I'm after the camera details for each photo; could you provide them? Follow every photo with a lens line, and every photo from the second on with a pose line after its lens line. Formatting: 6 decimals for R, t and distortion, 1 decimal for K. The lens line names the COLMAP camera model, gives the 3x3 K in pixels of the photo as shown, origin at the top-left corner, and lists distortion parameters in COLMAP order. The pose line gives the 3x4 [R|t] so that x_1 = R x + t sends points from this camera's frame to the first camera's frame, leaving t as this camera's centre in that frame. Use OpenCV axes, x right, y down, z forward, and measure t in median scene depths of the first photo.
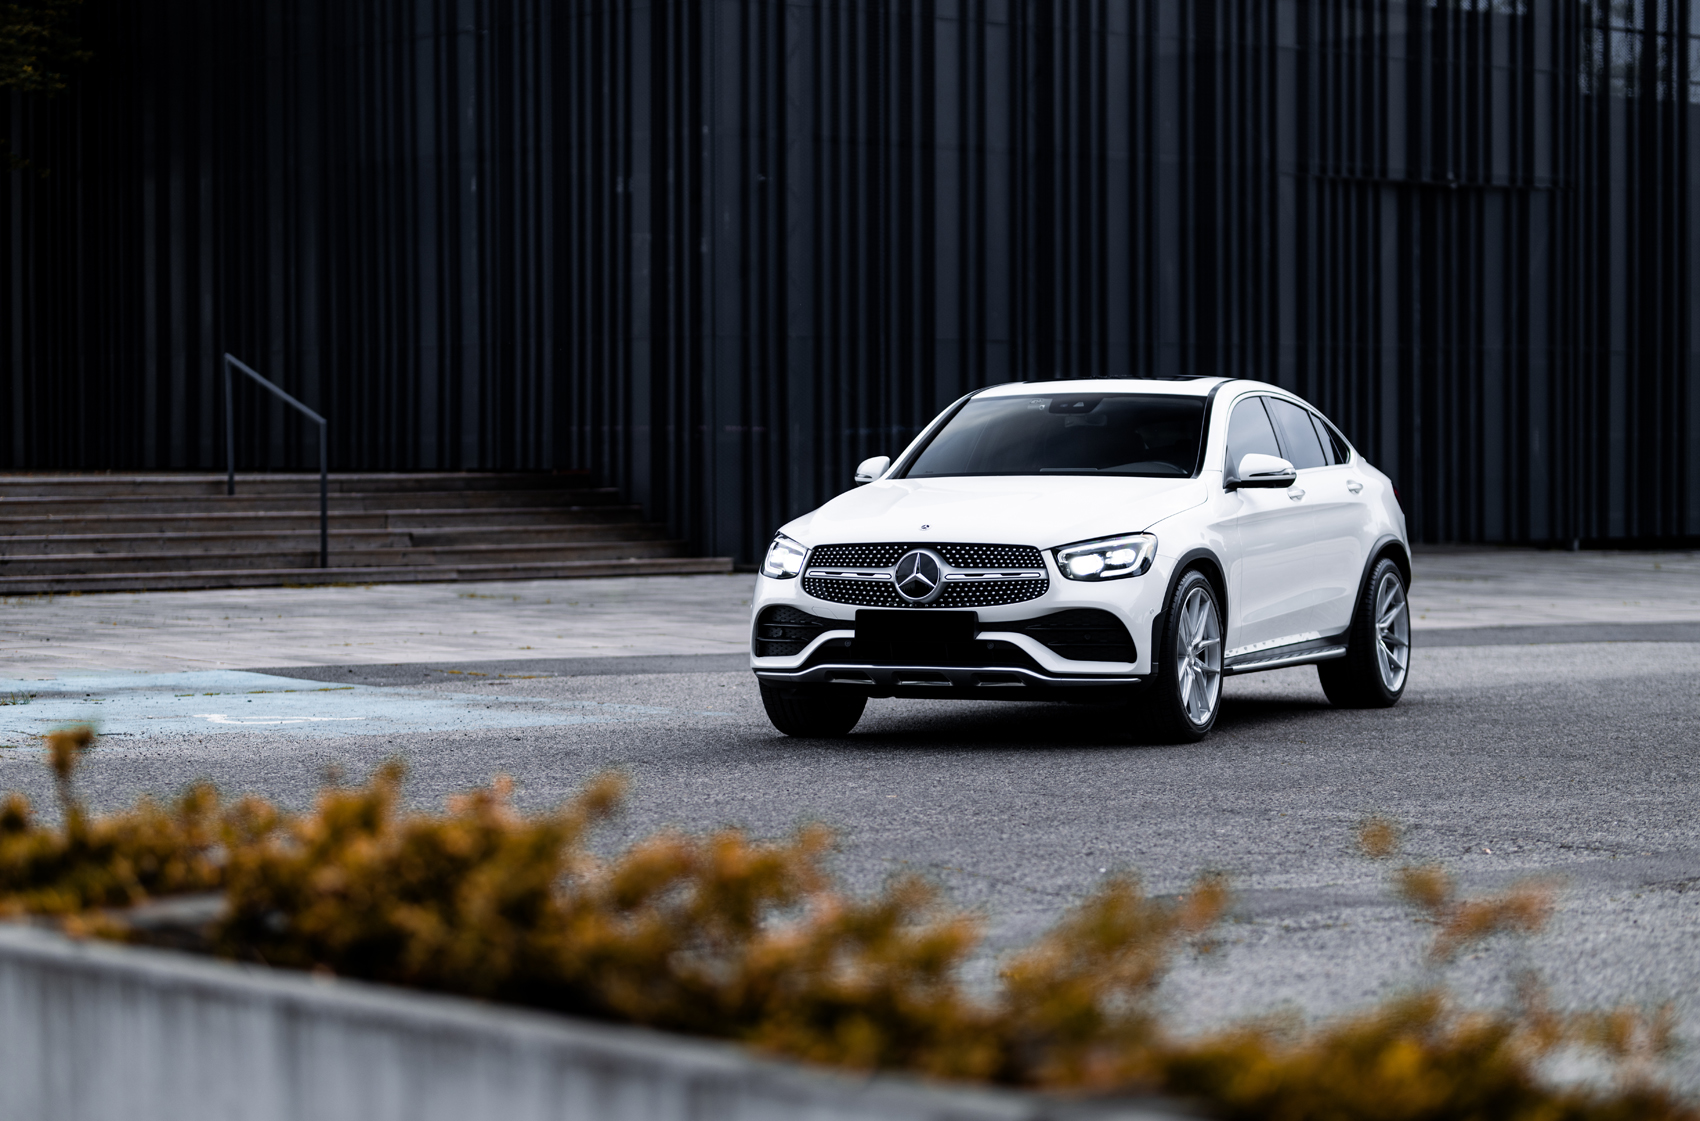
lens RADIAL K [[4141.7, 0, 852.7], [0, 4141.7, 562.5], [0, 0, 1]] dist [0.027964, -0.171465]
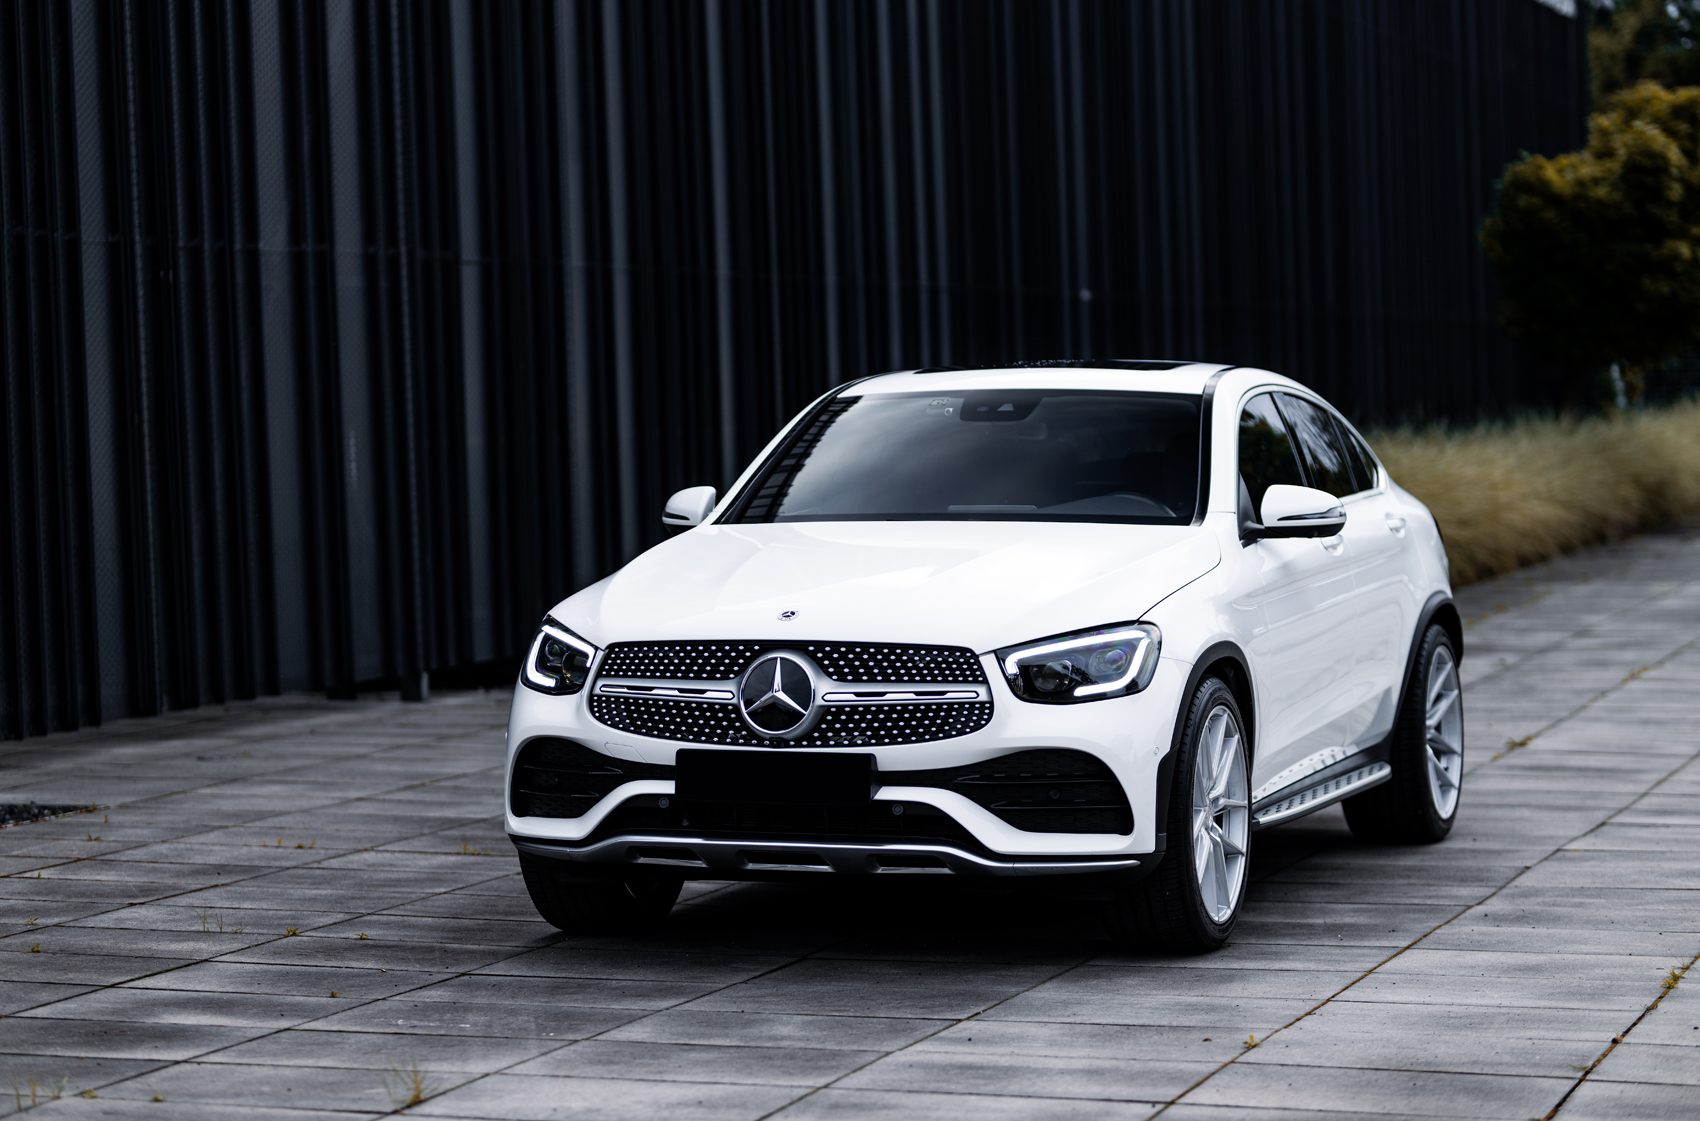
lens RADIAL K [[4019.6, 0, 847.1], [0, 4019.6, 550.3], [0, 0, 1]] dist [0.015991, -0.340121]
pose [[0.998184, -0.004974, 0.060027, -0.008365], [0.004416, 0.999946, 0.009416, -0.020534], [-0.060070, -0.009134, 0.998152, 0.346130]]
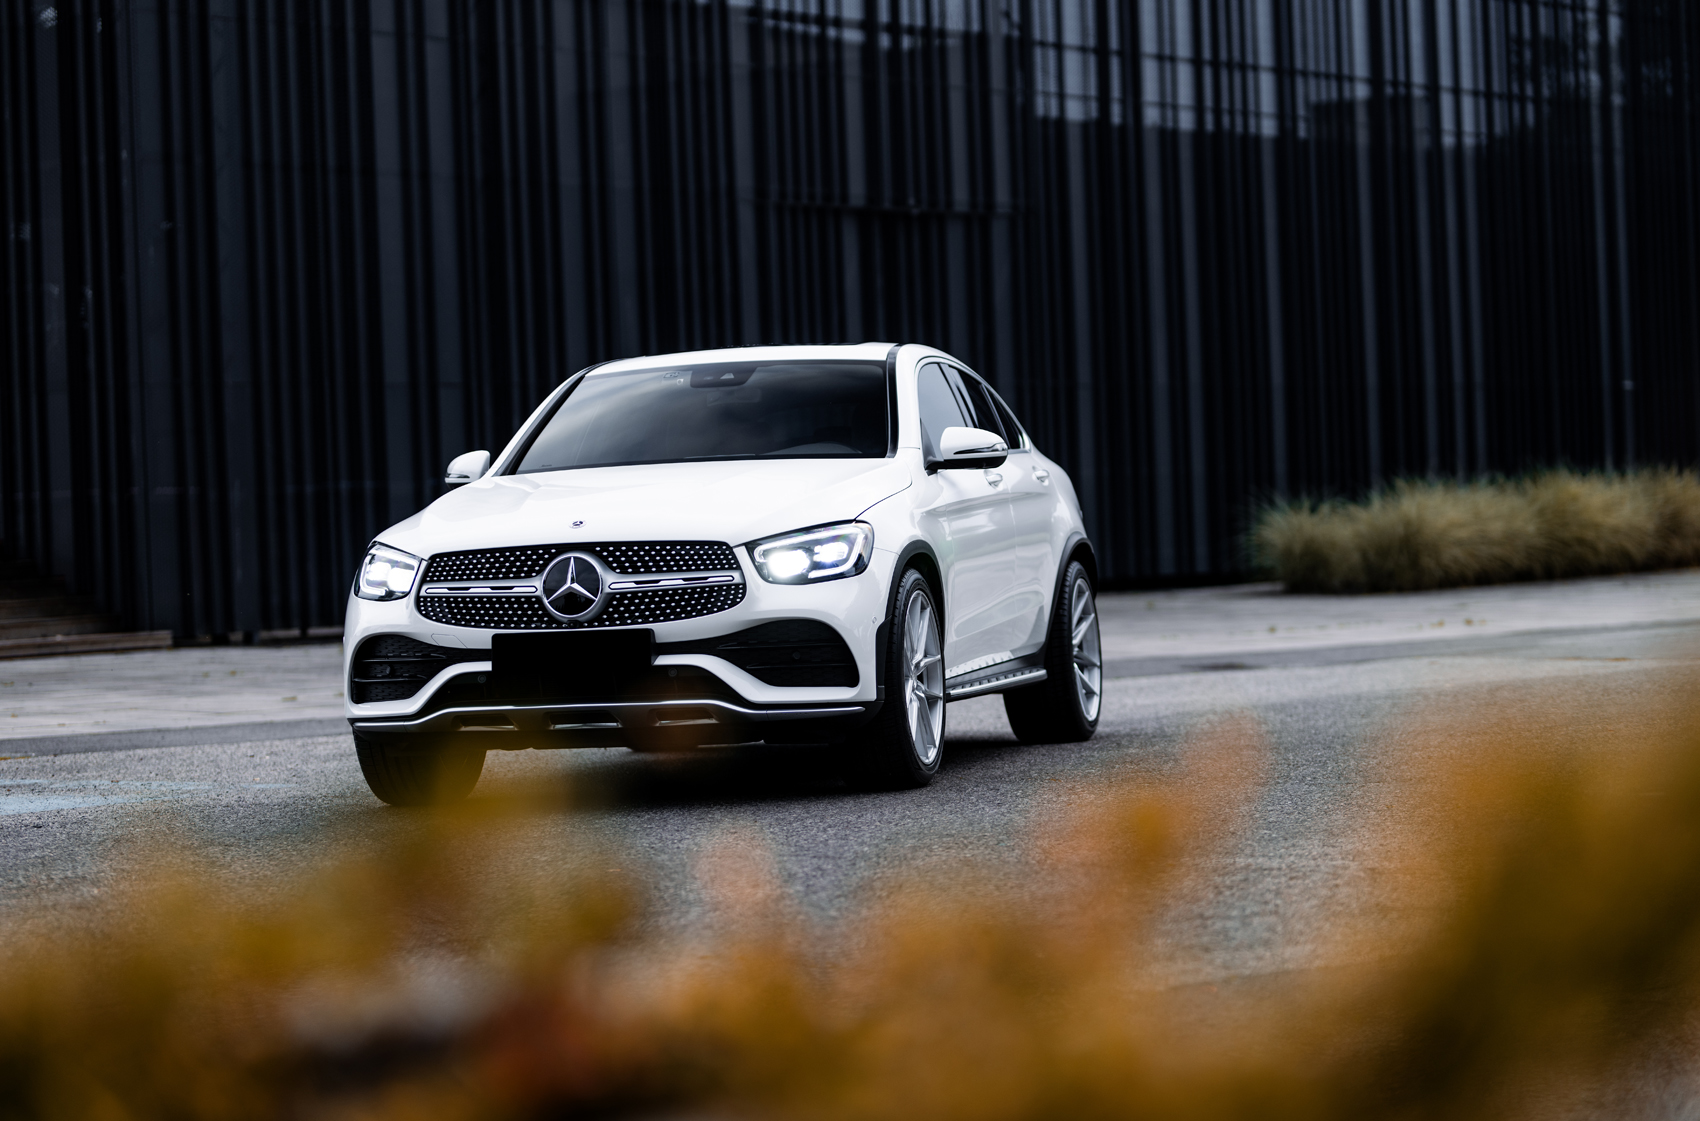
lens RADIAL K [[4019.6, 0, 847.1], [0, 4019.6, 550.3], [0, 0, 1]] dist [0.015991, -0.340121]
pose [[0.985953, -0.037138, 0.162840, -0.047727], [0.041383, 0.998884, -0.022755, 0.013423], [-0.161813, 0.029174, 0.986390, 0.217120]]
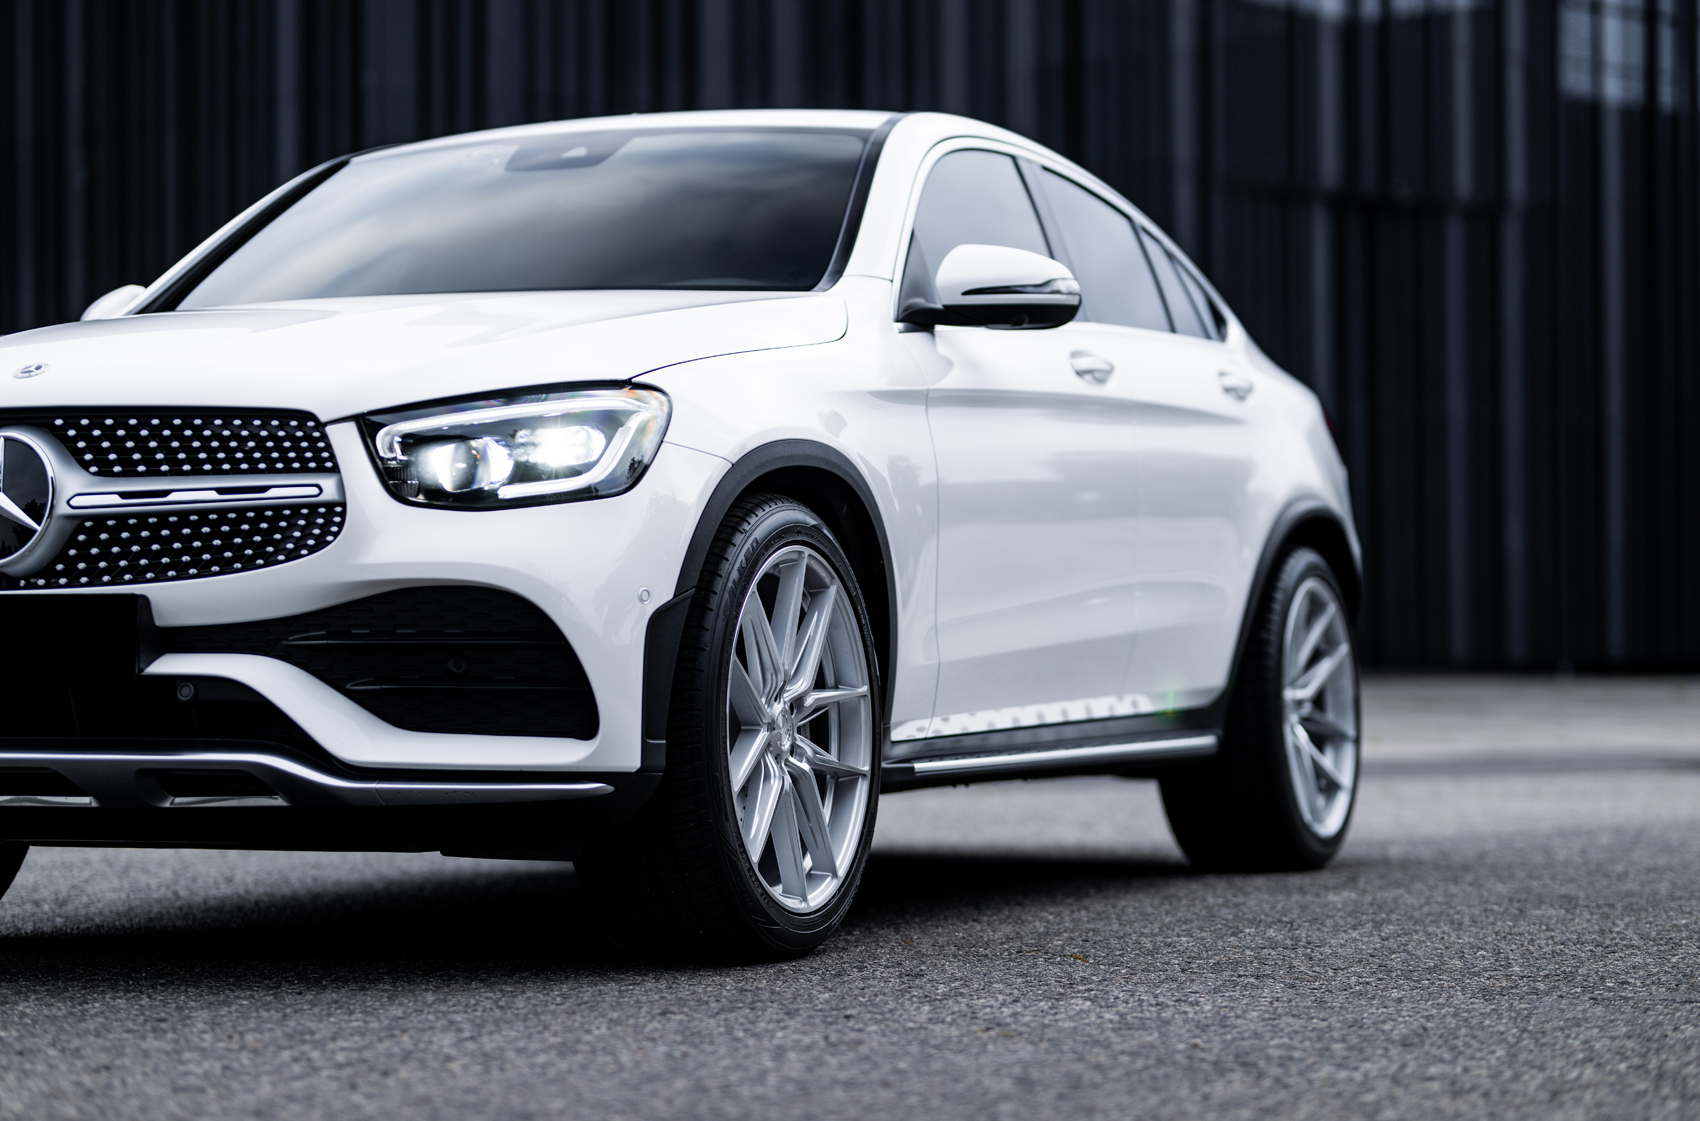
lens RADIAL K [[4019.6, 0, 847.1], [0, 4019.6, 550.3], [0, 0, 1]] dist [0.015991, -0.340121]
pose [[0.999948, -0.002306, 0.009961, 0.073919], [0.002790, 0.998803, -0.048839, 0.021328], [-0.009836, 0.048865, 0.998757, 0.558977]]
